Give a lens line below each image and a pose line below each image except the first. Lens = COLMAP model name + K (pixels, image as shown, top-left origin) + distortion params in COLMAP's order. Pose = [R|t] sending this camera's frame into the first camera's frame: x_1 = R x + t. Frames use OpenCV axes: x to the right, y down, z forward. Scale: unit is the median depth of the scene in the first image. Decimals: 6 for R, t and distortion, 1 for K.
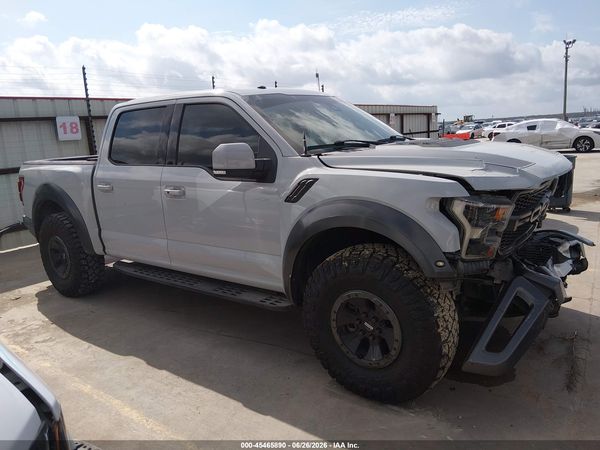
lens RADIAL K [[457.2, 0, 300.0], [0, 457.2, 225.0], [0, 0, 1]] dist [0.098956, -0.148640]
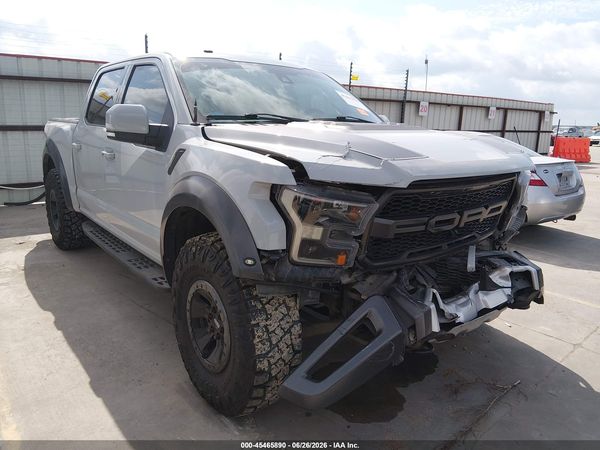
lens RADIAL K [[457.2, 0, 300.0], [0, 457.2, 225.0], [0, 0, 1]] dist [0.098956, -0.148640]
pose [[0.965048, 0.135261, -0.224468, 0.479183], [-0.129017, 0.990739, 0.042324, -0.023908], [0.228114, -0.011885, 0.973562, 0.186117]]
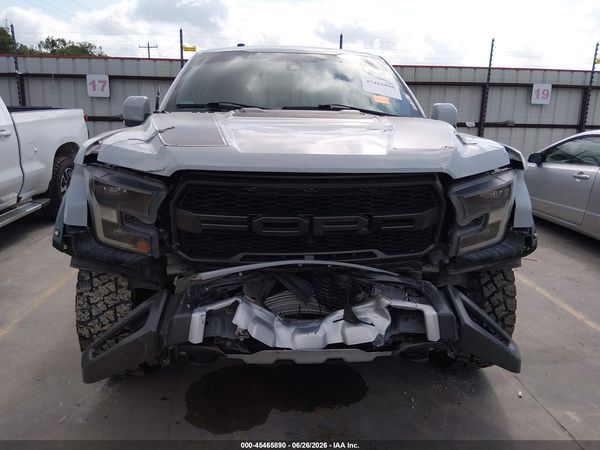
lens RADIAL K [[454.1, 0, 274.8], [0, 454.1, 235.3], [0, 0, 1]] dist [0.076143, -0.106194]
pose [[0.652933, 0.262461, -0.710488, 1.037112], [-0.204410, 0.964297, 0.168369, -0.128595], [0.729311, 0.035297, 0.683271, 0.585964]]
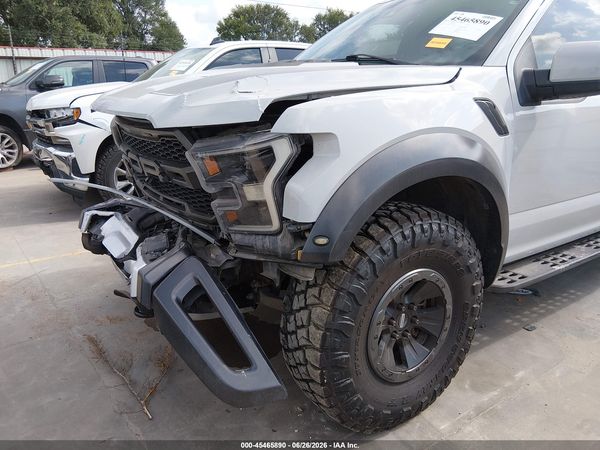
lens RADIAL K [[457.2, 0, 300.0], [0, 457.2, 225.0], [0, 0, 1]] dist [0.098956, -0.148640]
pose [[-0.302527, 0.336020, -0.891946, 1.236870], [-0.176383, 0.899898, 0.398840, -0.310877], [0.936679, 0.277984, -0.212975, 1.558685]]
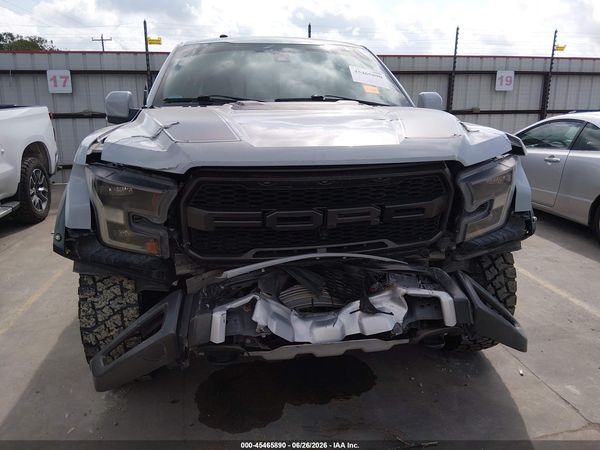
lens RADIAL K [[456.9, 0, 278.0], [0, 456.9, 236.5], [0, 0, 1]] dist [0.094285, -0.146525]
pose [[0.716570, 0.242688, -0.653934, 0.986797], [-0.173817, 0.970073, 0.169547, -0.116206], [0.675511, -0.007828, 0.737308, 0.538093]]
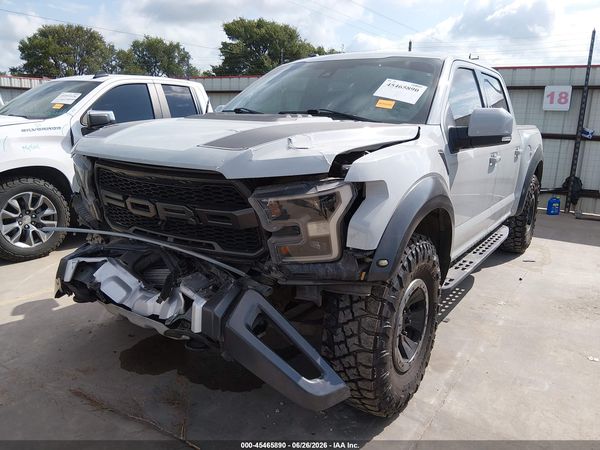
lens RADIAL K [[457.2, 0, 300.0], [0, 457.2, 225.0], [0, 0, 1]] dist [0.098956, -0.148640]
pose [[0.063789, 0.292230, -0.954218, 1.393084], [-0.234144, 0.933859, 0.270342, -0.297315], [0.970107, 0.206180, 0.127994, 1.254712]]
